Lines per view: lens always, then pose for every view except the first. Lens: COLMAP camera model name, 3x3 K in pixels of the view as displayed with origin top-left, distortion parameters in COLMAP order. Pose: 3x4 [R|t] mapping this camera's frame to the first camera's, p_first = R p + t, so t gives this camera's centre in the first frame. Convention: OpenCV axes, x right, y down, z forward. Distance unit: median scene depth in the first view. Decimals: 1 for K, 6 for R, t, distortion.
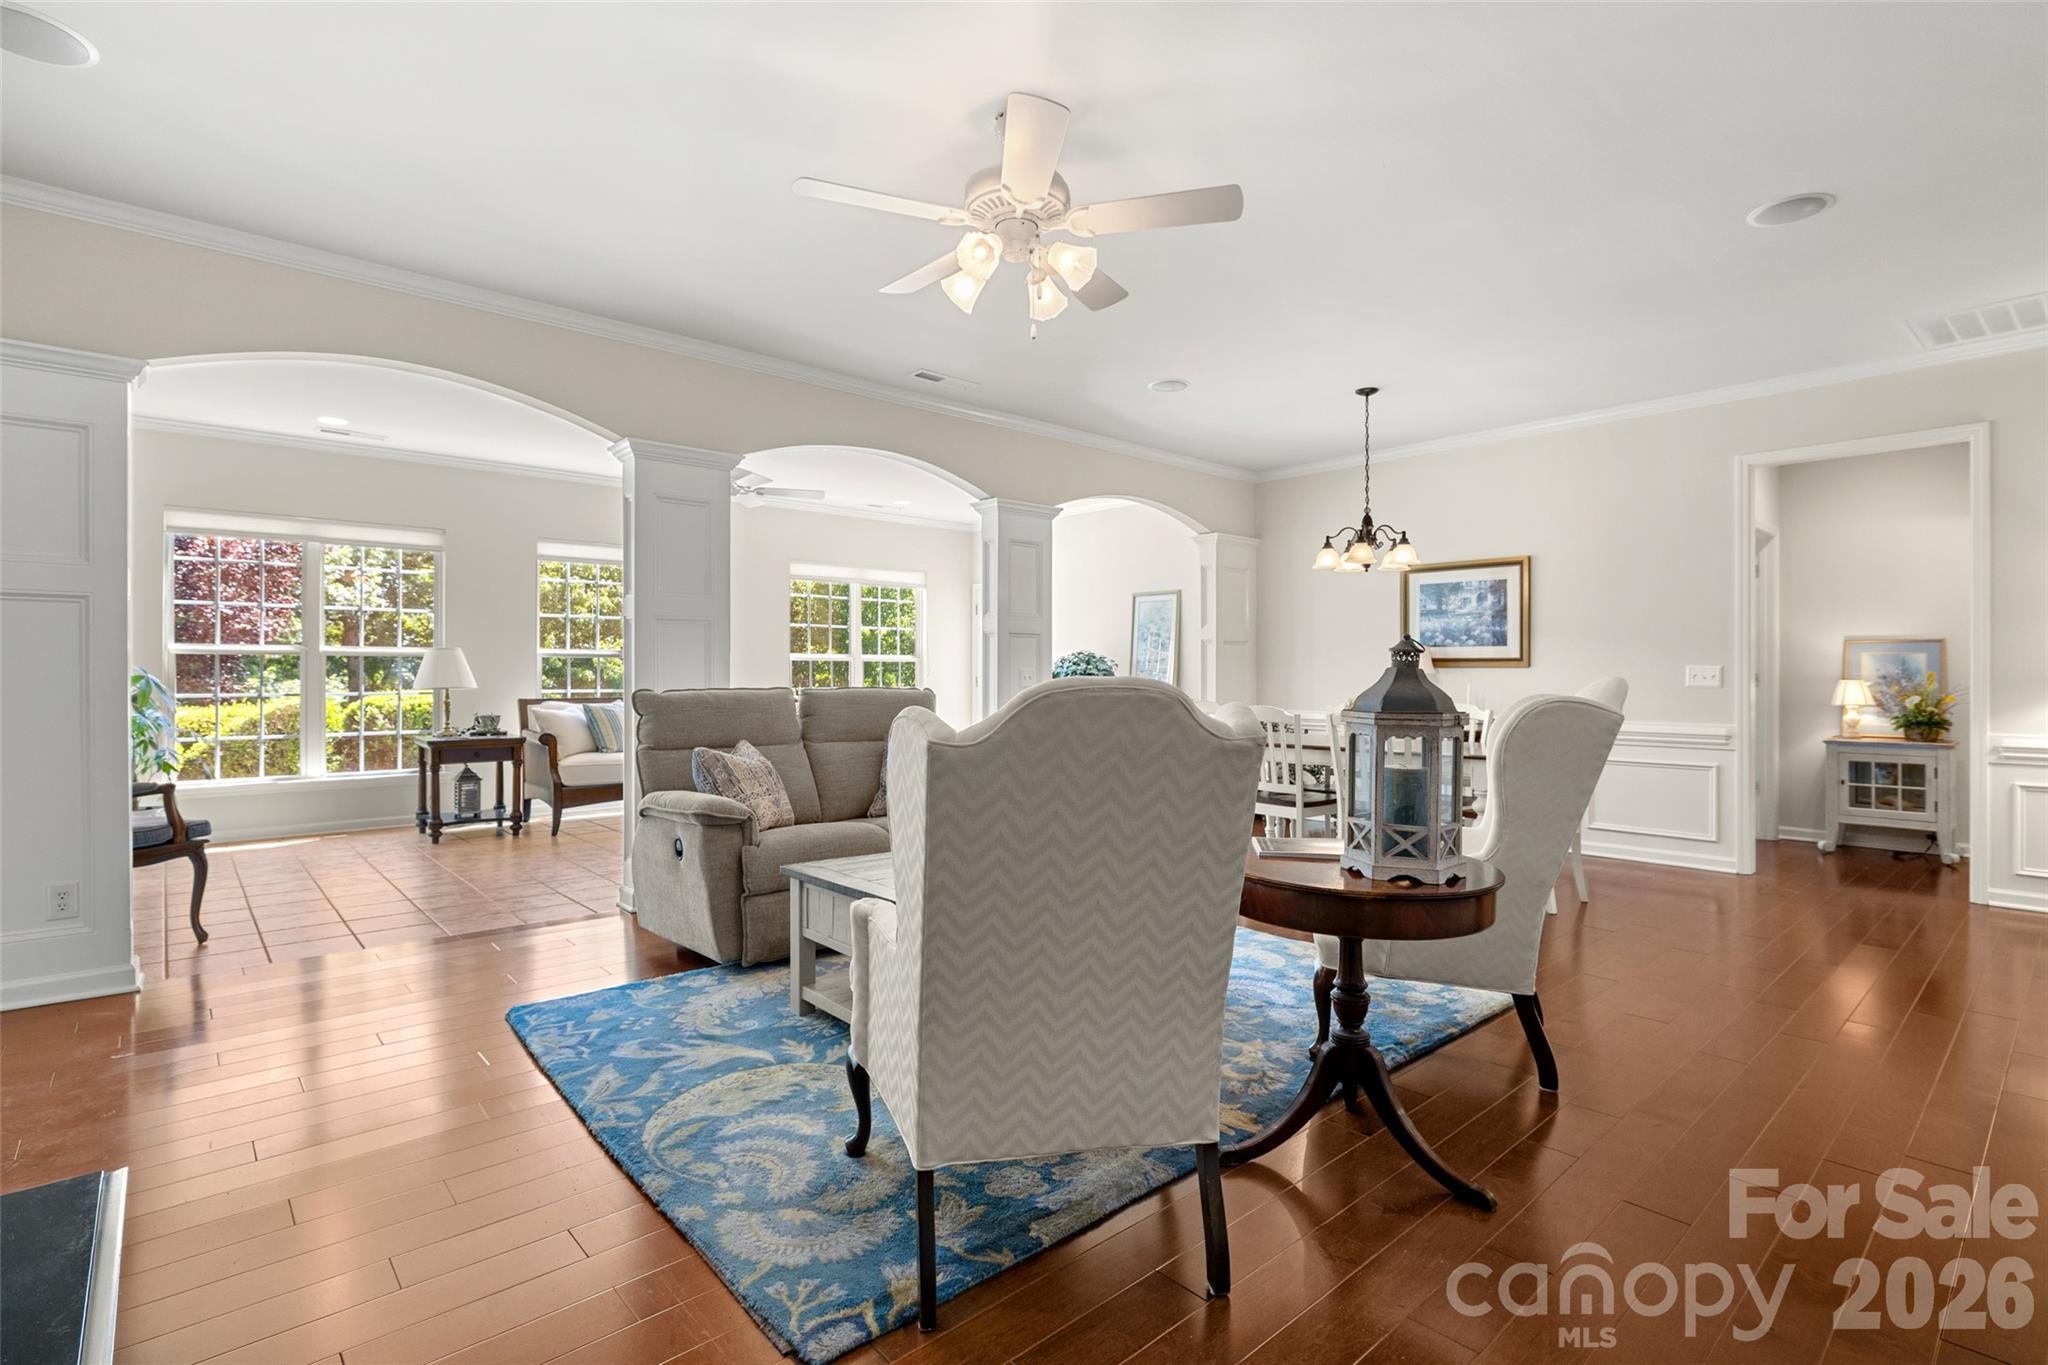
lens RADIAL K [[981.9, 0, 1032.0], [0, 981.9, 679.0], [0, 0, 1]] dist [-0.009869, 0.003779]
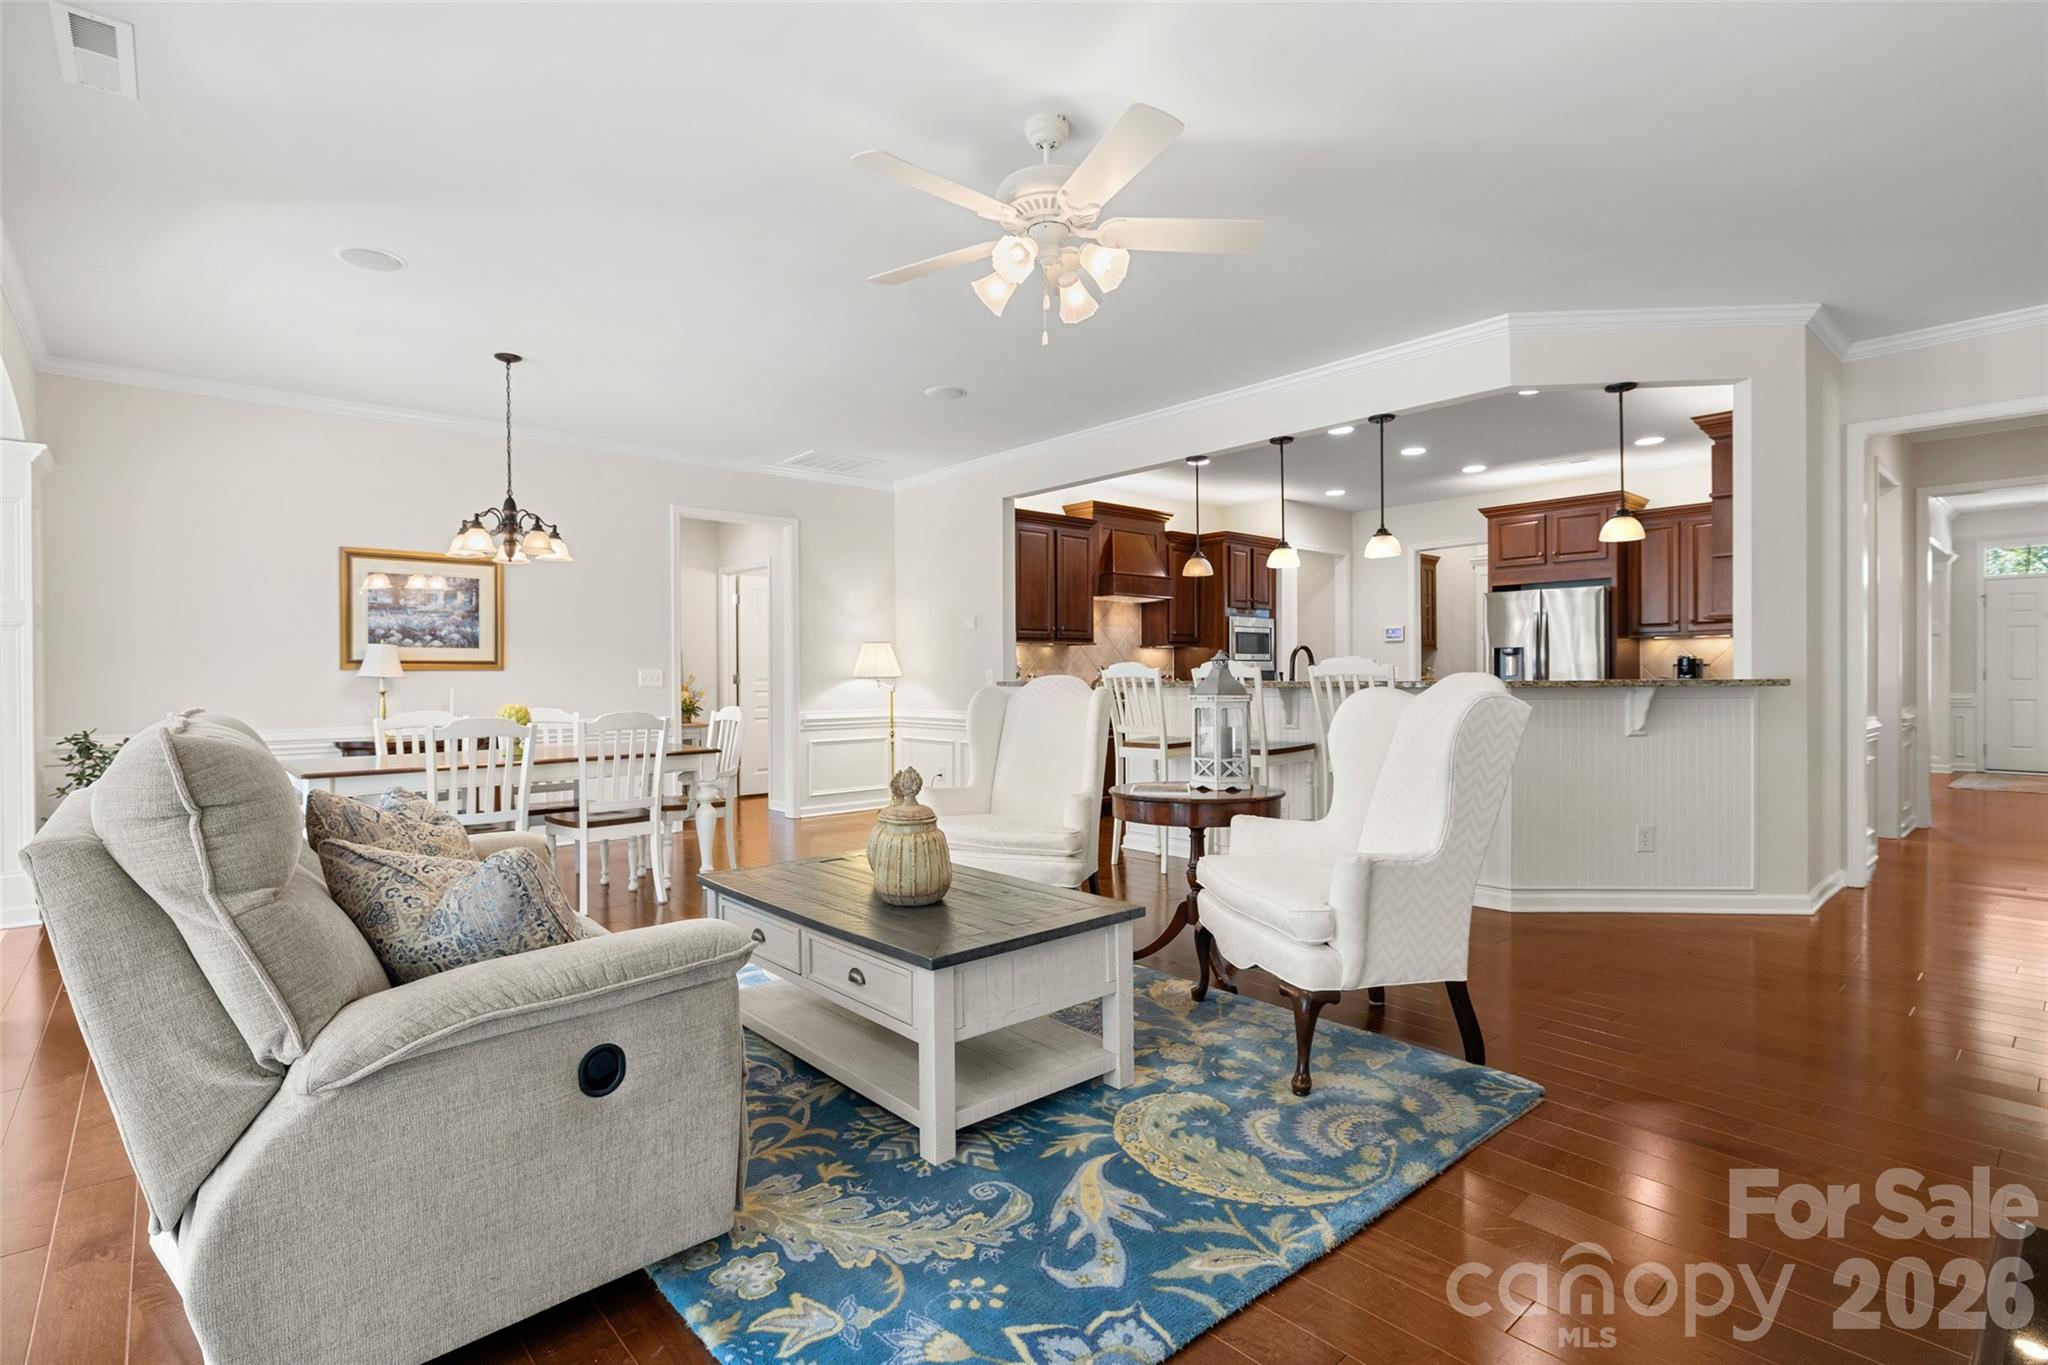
lens RADIAL K [[981.9, 0, 1007.0], [0, 981.9, 681.2], [0, 0, 1]] dist [-0.009869, 0.003779]
pose [[-0.001378, -0.005445, 0.999984, -0.870226], [0.008072, 0.999953, 0.005456, -0.004718], [-0.999966, 0.008079, -0.001334, 0.883325]]
